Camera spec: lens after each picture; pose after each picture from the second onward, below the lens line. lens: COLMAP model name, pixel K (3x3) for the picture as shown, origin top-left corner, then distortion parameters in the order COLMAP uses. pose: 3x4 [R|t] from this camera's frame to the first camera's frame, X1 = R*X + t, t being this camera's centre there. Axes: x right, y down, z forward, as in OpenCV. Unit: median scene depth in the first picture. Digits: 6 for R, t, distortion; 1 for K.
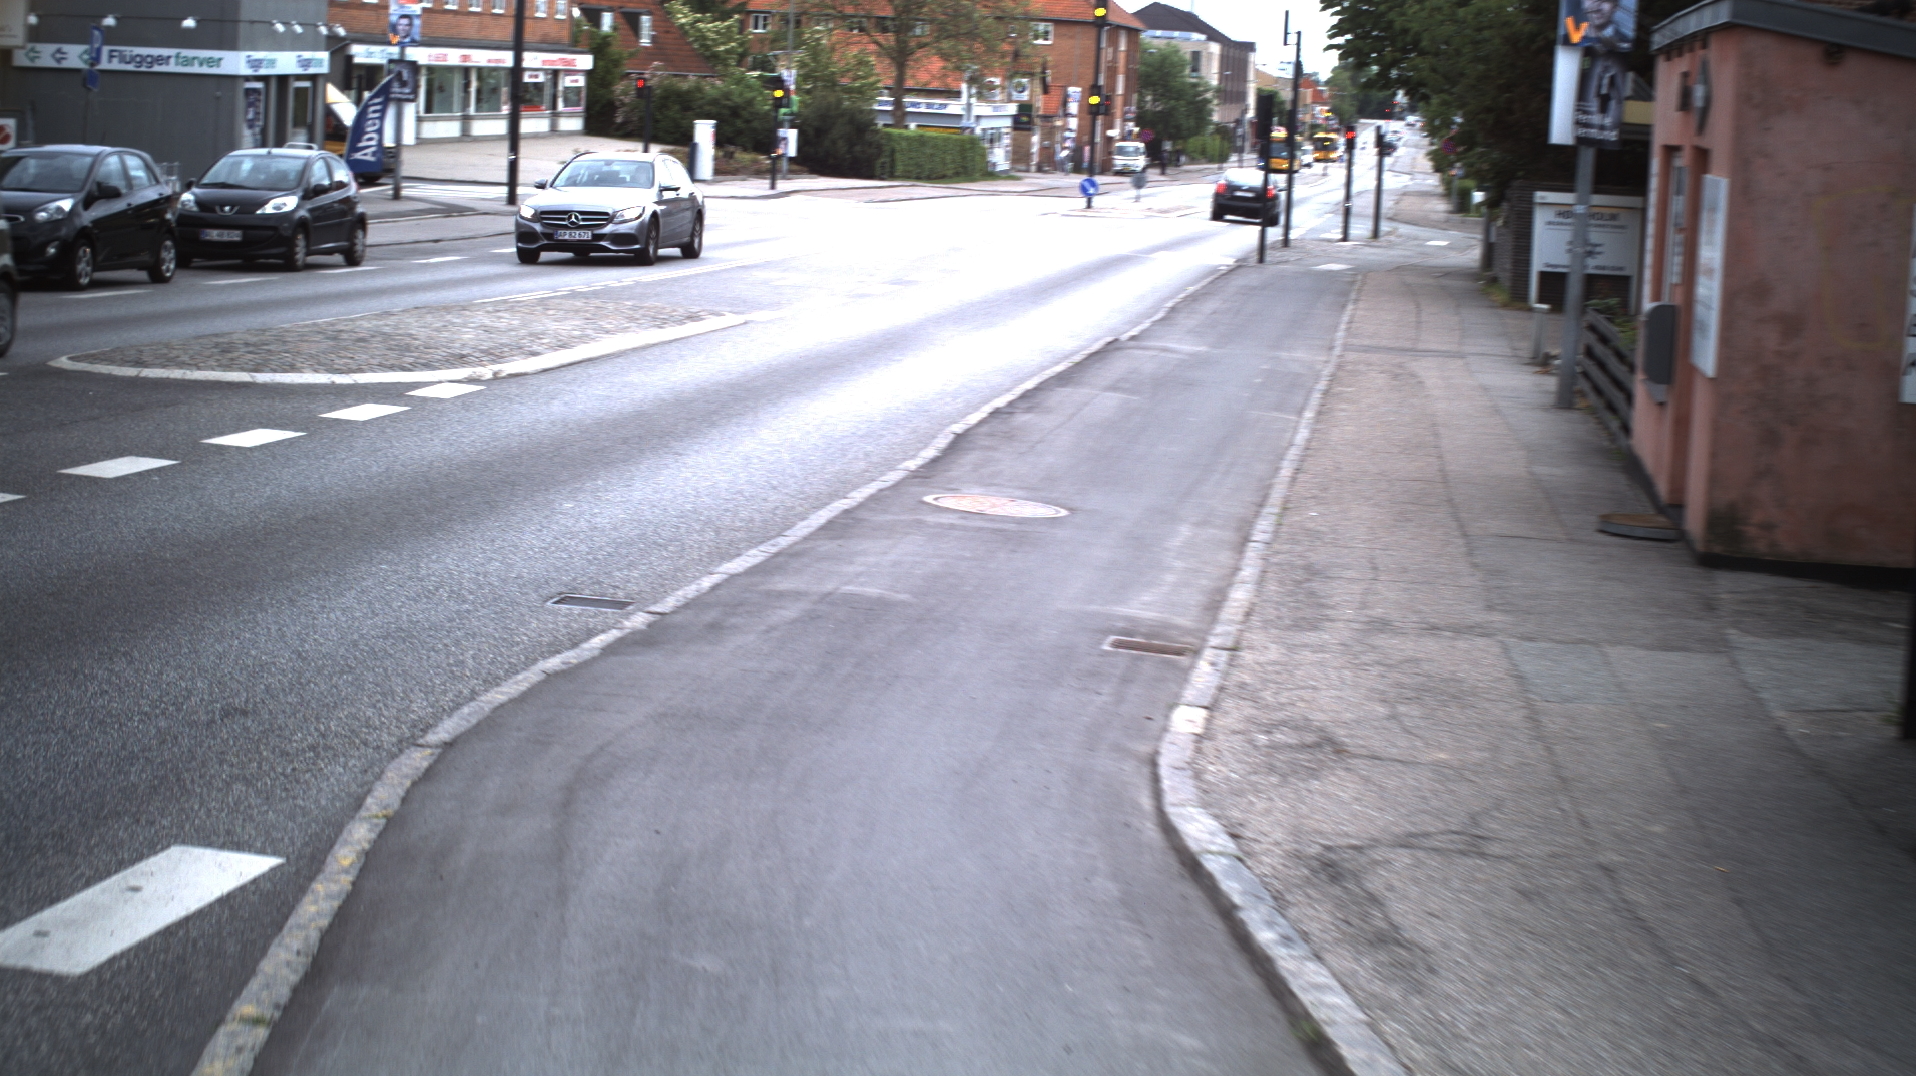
lens RADIAL K [[3430.0, 0, 958.0], [0, 3430.0, 538.0], [0, 0, 1]] dist [-0.289344, 0.330467]
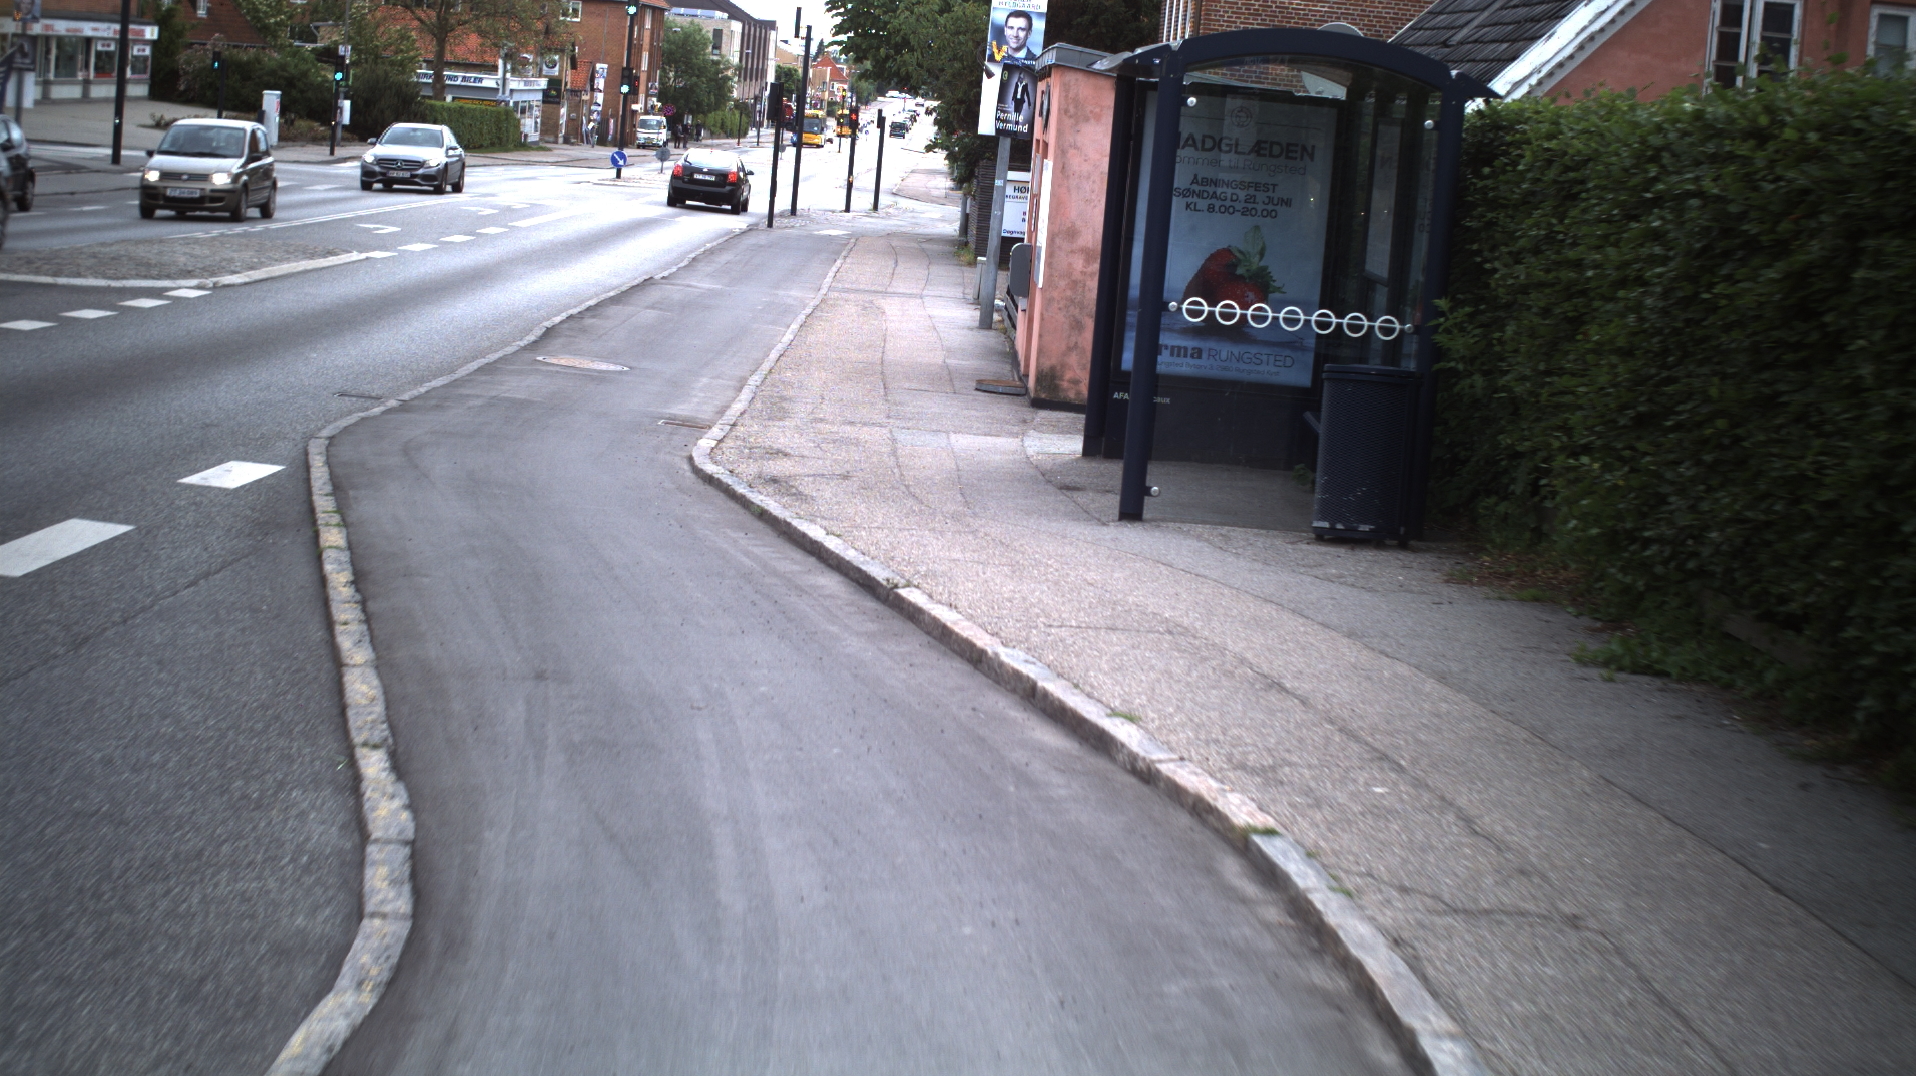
lens RADIAL K [[3430.0, 0, 958.0], [0, 3430.0, 538.0], [0, 0, 1]] dist [-0.289344, 0.330467]
pose [[0.989823, 0.012850, 0.141725, -0.010895], [-0.013930, 0.999881, 0.006635, 0.015827], [-0.141623, -0.008541, 0.989884, -0.154153]]
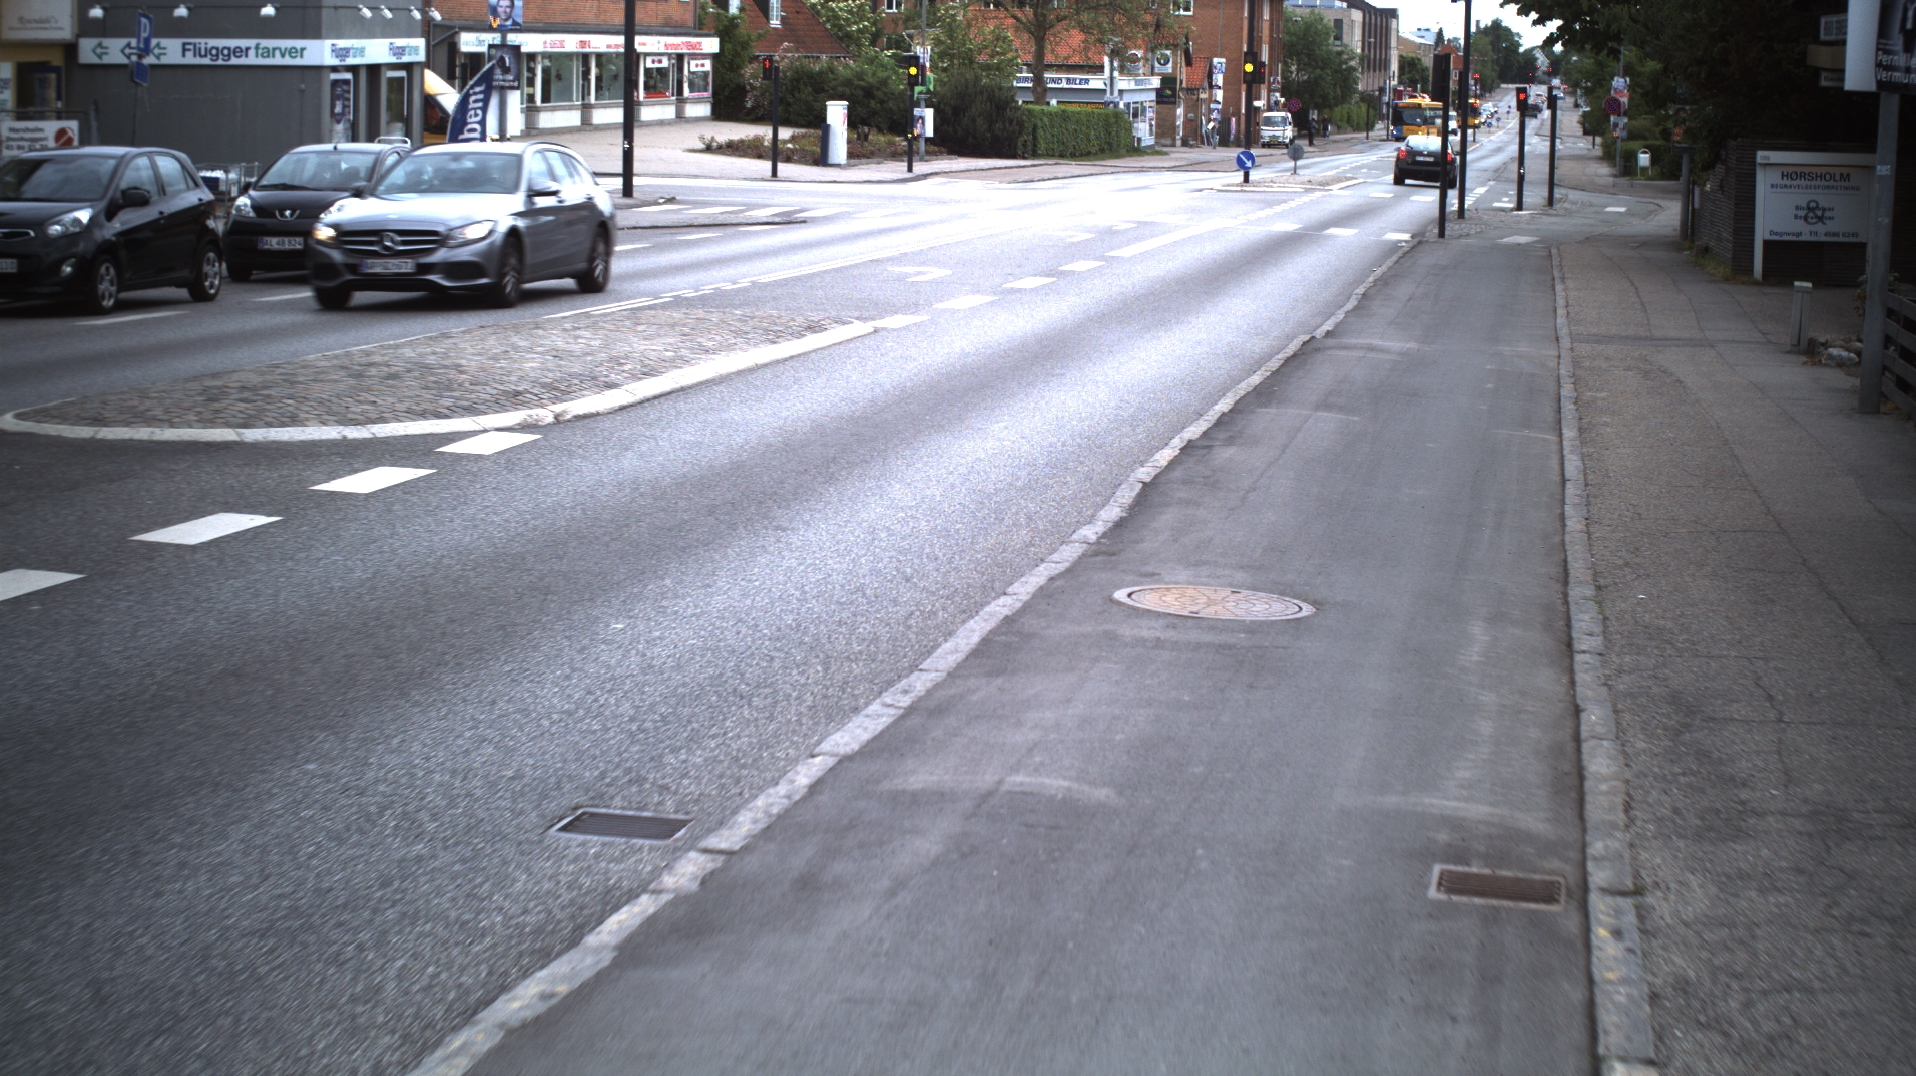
lens RADIAL K [[3430.0, 0, 958.0], [0, 3430.0, 538.0], [0, 0, 1]] dist [-0.289344, 0.330467]
pose [[0.998682, -0.026637, -0.043868, -0.003020], [0.026903, 0.999623, 0.005485, -0.008015], [0.043705, -0.006658, 0.999022, 0.077445]]
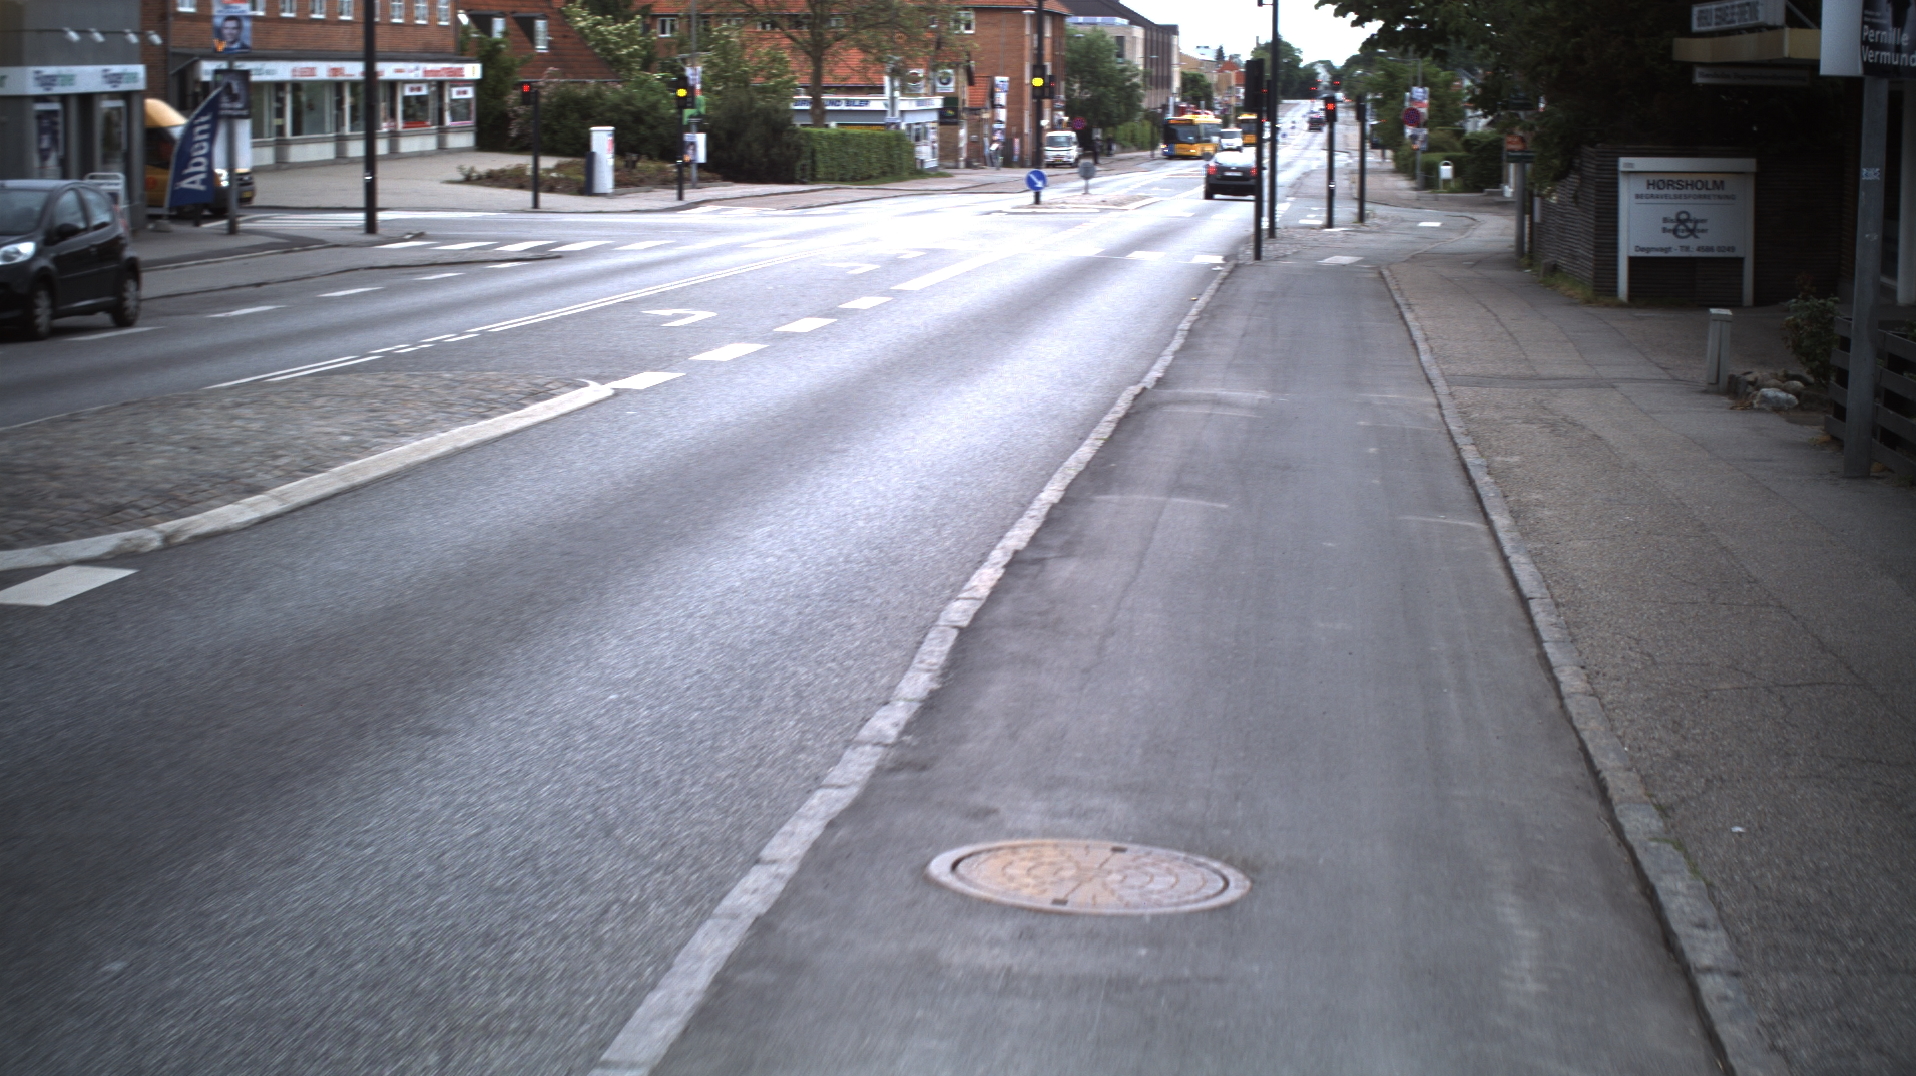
lens RADIAL K [[3430.0, 0, 958.0], [0, 3430.0, 538.0], [0, 0, 1]] dist [-0.289344, 0.330467]
pose [[0.998598, -0.049820, 0.017878, -0.003393], [0.049817, 0.998758, 0.000615, -0.015580], [-0.017887, 0.000276, 0.999840, 0.153501]]
